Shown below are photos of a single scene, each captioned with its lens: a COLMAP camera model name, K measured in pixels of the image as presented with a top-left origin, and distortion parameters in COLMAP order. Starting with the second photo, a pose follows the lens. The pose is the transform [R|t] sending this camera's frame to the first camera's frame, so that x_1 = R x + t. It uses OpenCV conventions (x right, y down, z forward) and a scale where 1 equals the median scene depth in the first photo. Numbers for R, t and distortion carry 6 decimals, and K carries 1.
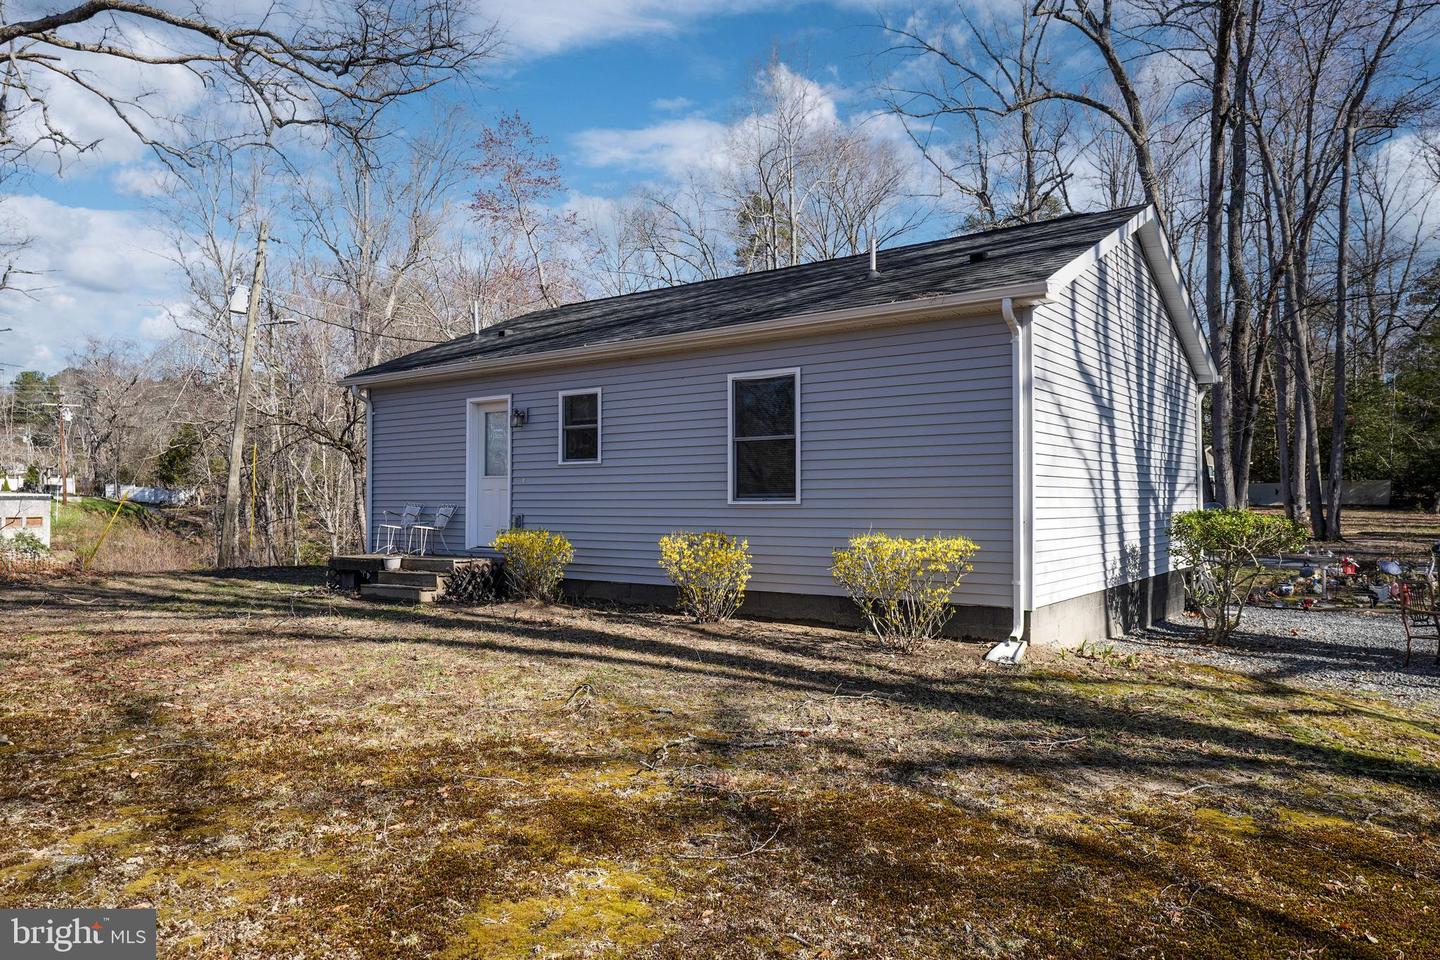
lens RADIAL K [[1000.1, 0, 720.0], [0, 1000.1, 480.0], [0, 0, 1]] dist [-0.001688, 0.000194]
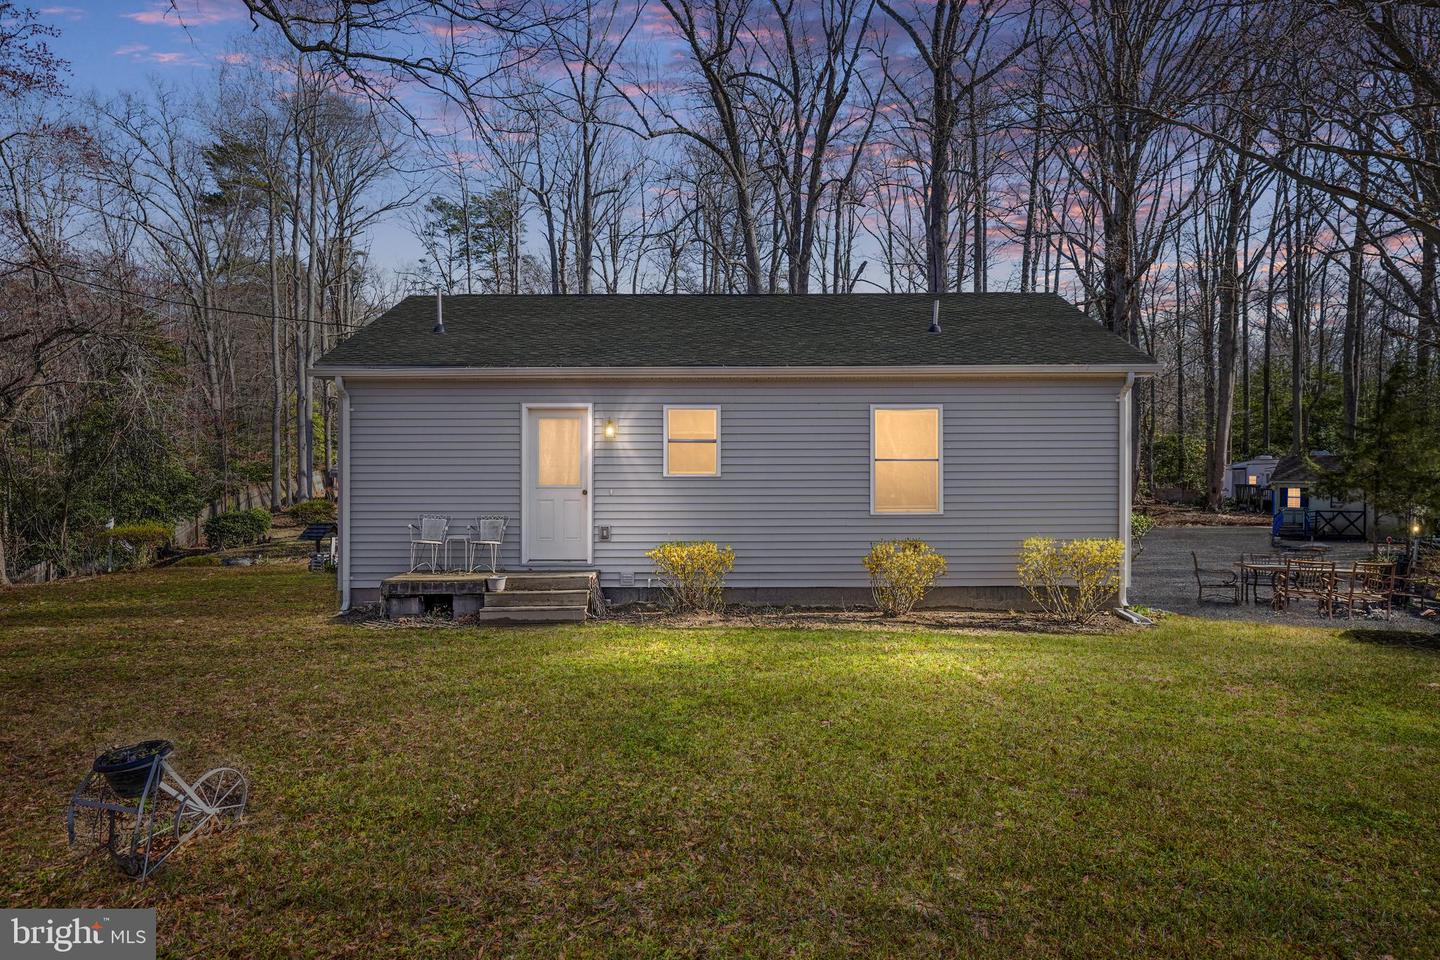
lens RADIAL K [[1000.1, 0, 720.0], [0, 1000.1, 480.0], [0, 0, 1]] dist [-0.001688, 0.000194]
pose [[0.795062, -0.010850, 0.606432, -0.747179], [-0.013027, 0.999304, 0.034958, -0.049296], [-0.606389, -0.035694, 0.794367, 0.154061]]
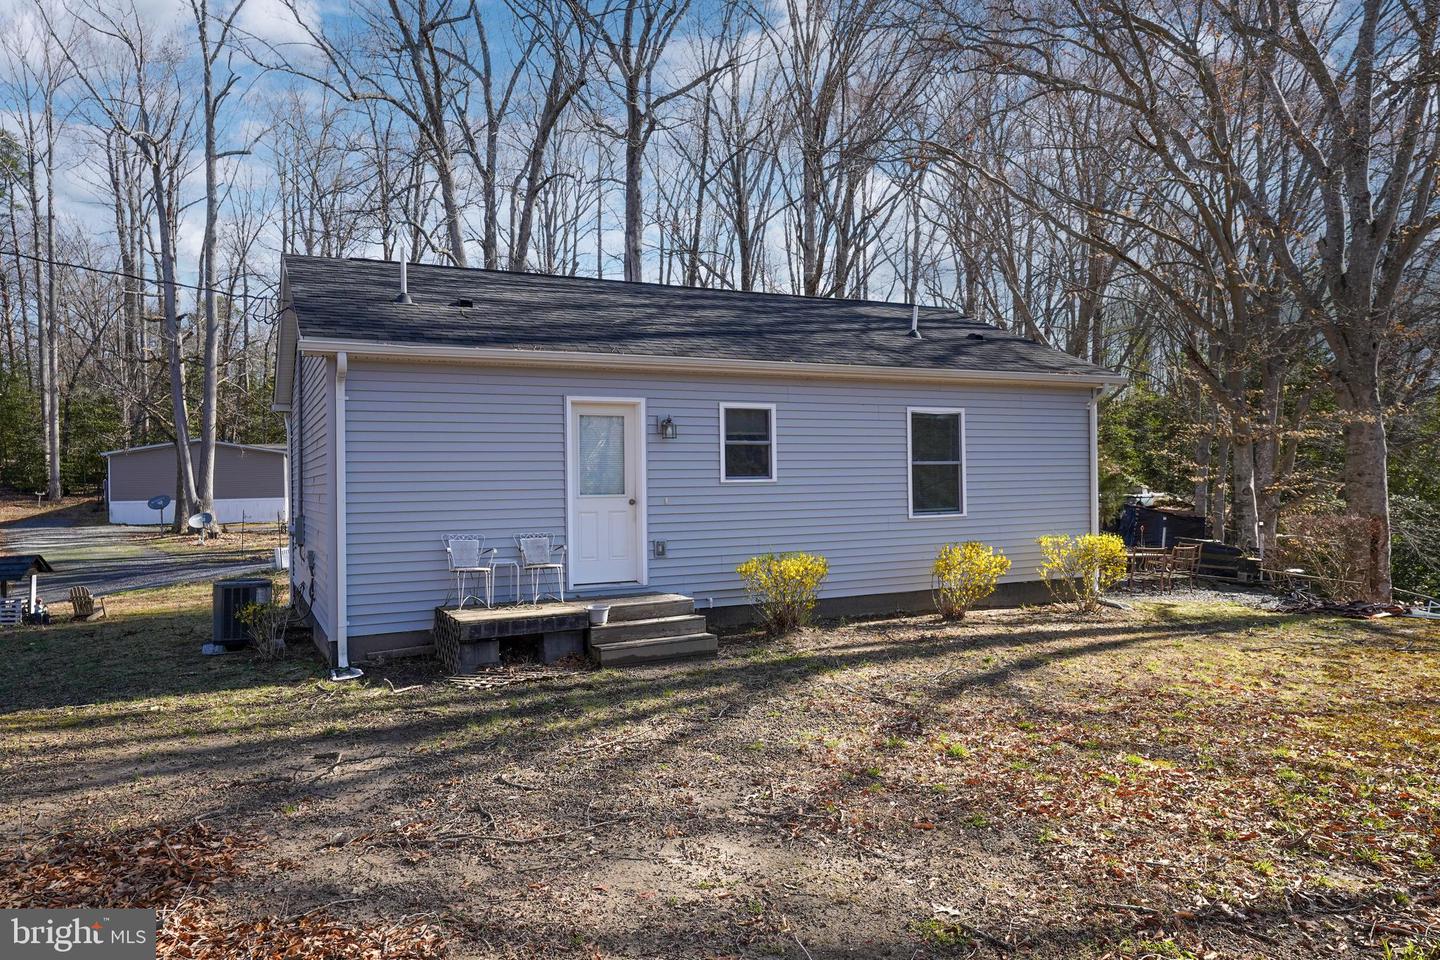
lens RADIAL K [[1000.1, 0, 720.0], [0, 1000.1, 480.0], [0, 0, 1]] dist [-0.001688, 0.000194]
pose [[0.412050, -0.012279, 0.911078, -1.009665], [-0.010075, 0.999787, 0.018032, -0.034752], [-0.911105, -0.016609, 0.411839, 0.635094]]
